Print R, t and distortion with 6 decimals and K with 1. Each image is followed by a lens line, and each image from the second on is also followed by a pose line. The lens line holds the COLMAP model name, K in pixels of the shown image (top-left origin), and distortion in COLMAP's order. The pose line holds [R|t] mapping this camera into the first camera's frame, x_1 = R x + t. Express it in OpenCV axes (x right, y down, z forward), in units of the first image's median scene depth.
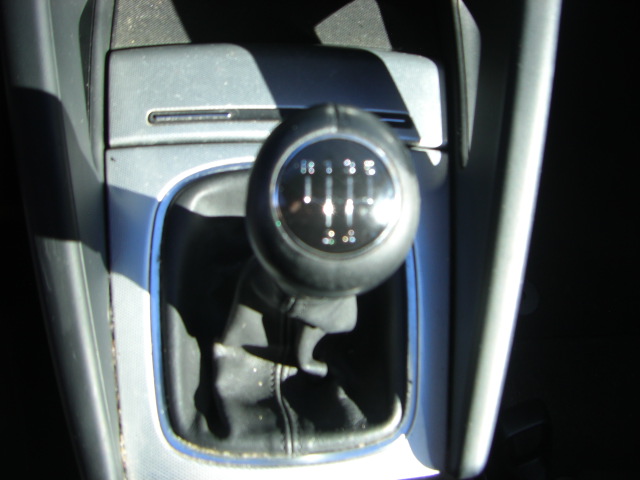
lens RADIAL K [[730.2, 0, 364.2], [0, 730.2, 192.1], [0, 0, 1]] dist [-0.190847, 0.158843]
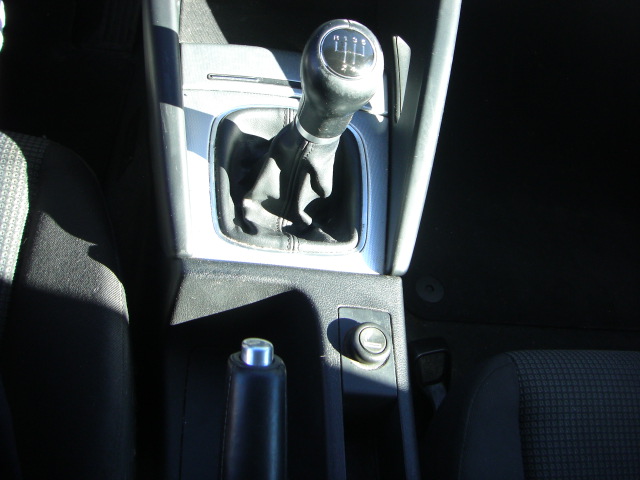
lens RADIAL K [[730.2, 0, 364.2], [0, 730.2, 192.1], [0, 0, 1]] dist [-0.190847, 0.158843]
pose [[0.991403, 0.073758, 0.108073, -0.120550], [-0.049072, 0.975282, -0.215447, 0.548809], [-0.121292, 0.208291, 0.970517, -0.642560]]
